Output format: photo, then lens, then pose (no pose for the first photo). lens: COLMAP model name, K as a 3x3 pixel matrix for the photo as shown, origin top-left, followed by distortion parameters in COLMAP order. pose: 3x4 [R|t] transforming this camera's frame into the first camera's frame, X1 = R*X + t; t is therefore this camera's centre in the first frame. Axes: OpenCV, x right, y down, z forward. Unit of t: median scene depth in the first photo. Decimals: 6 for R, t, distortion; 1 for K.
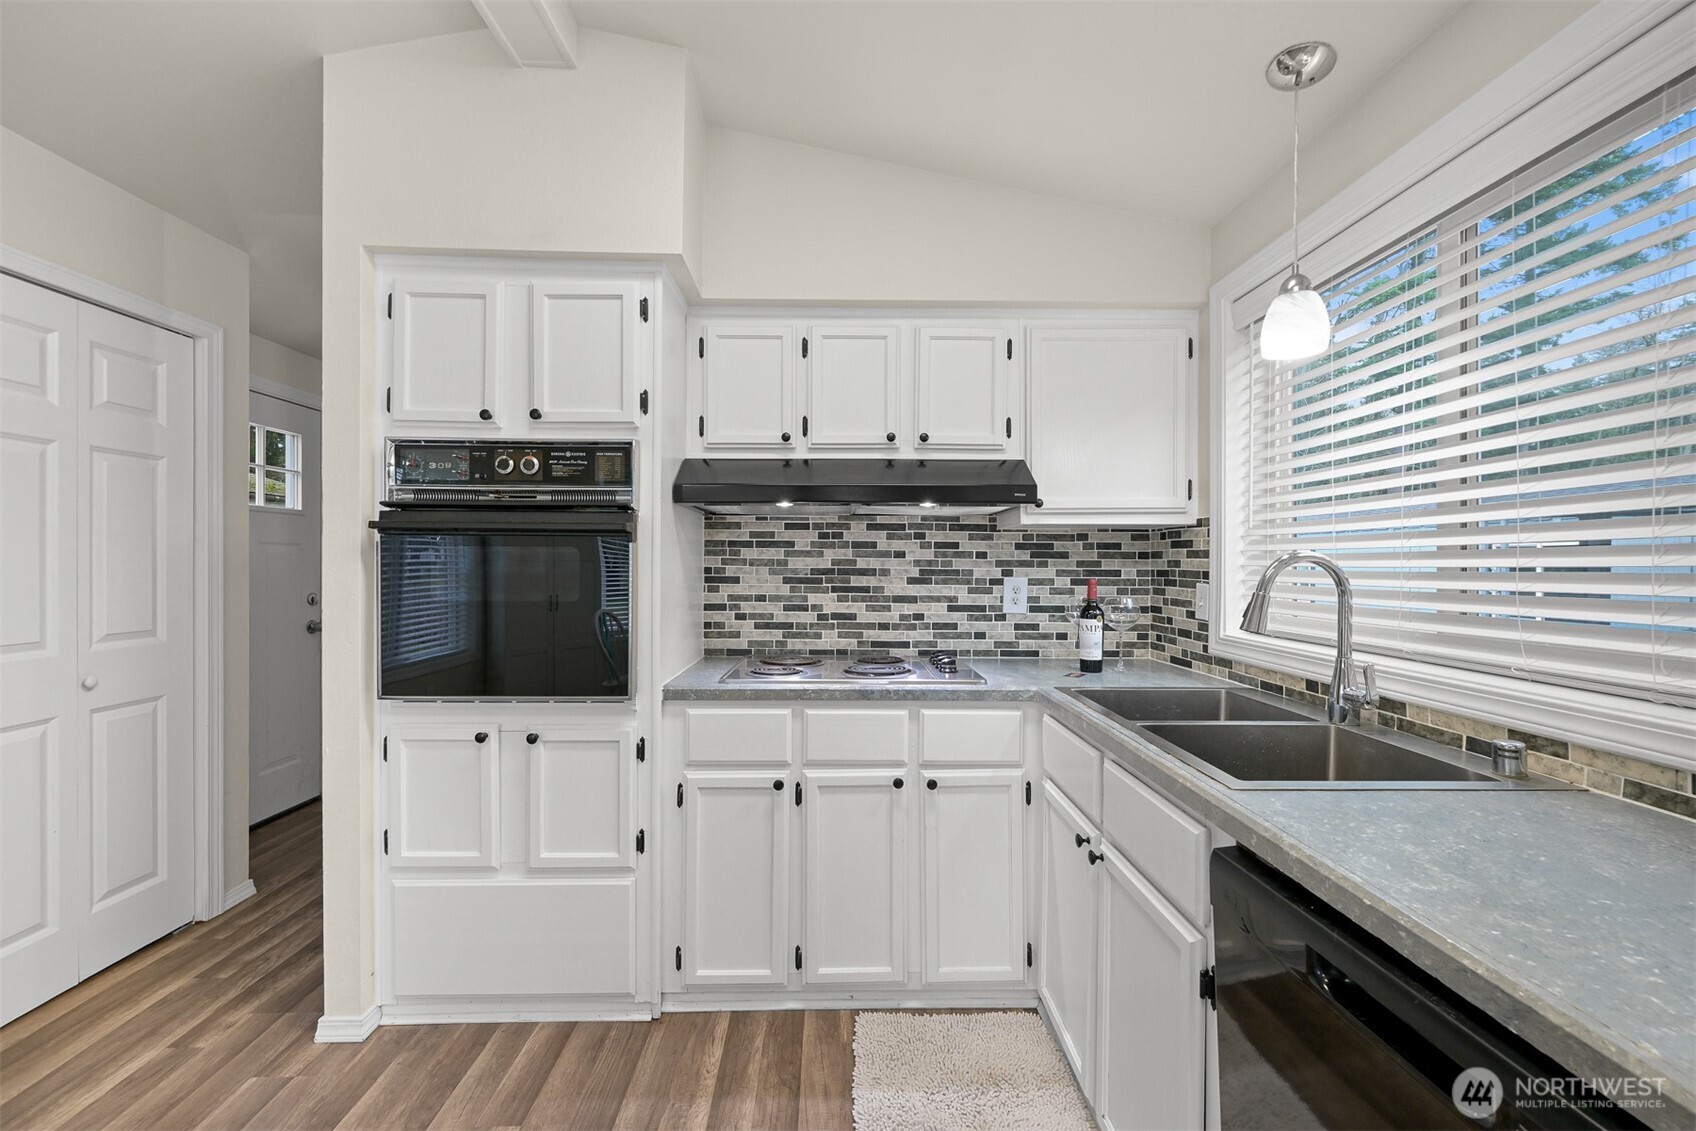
lens RADIAL K [[669.4, 0, 837.7], [0, 669.4, 566.4], [0, 0, 1]] dist [-0.004814, 0.001283]
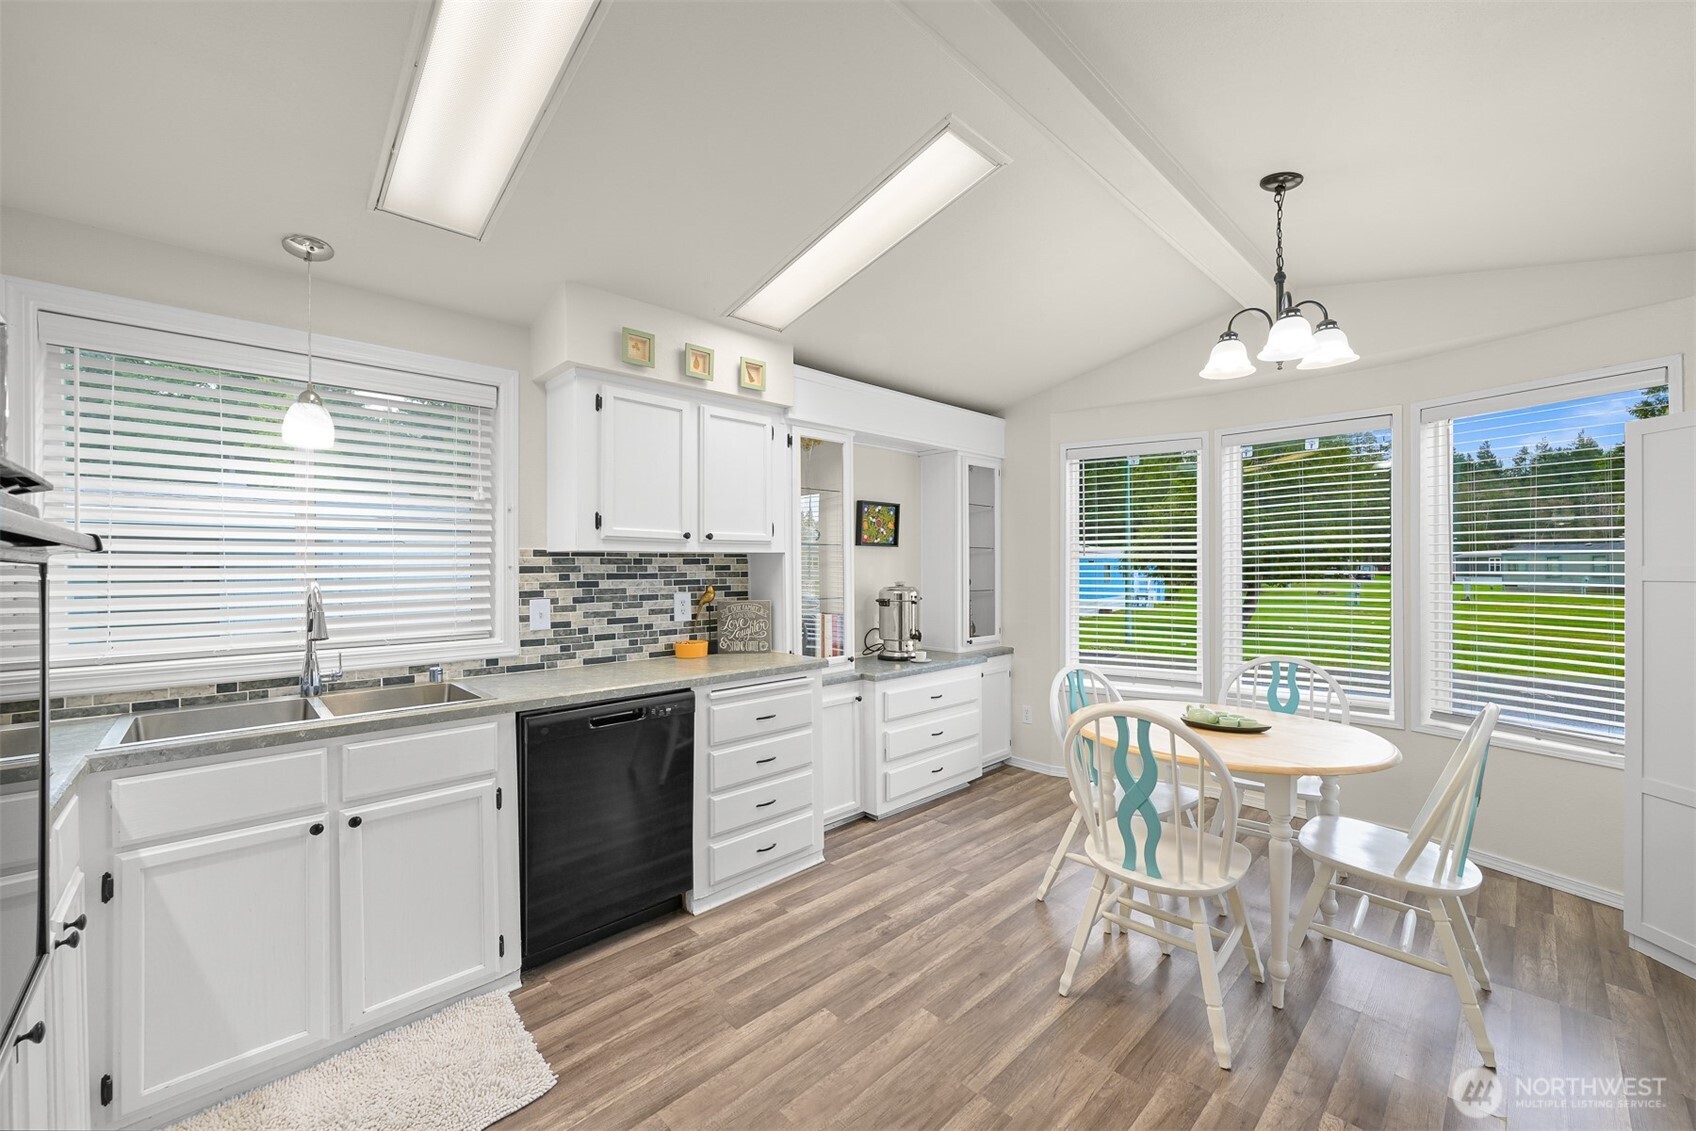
lens RADIAL K [[669.4, 0, 845.6], [0, 669.4, 567.6], [0, 0, 1]] dist [-0.004814, 0.001283]
pose [[-0.680498, 0.005835, 0.732727, -0.896376], [0.011024, 0.999937, 0.002275, -0.034111], [-0.732667, 0.009625, -0.680519, 0.876391]]
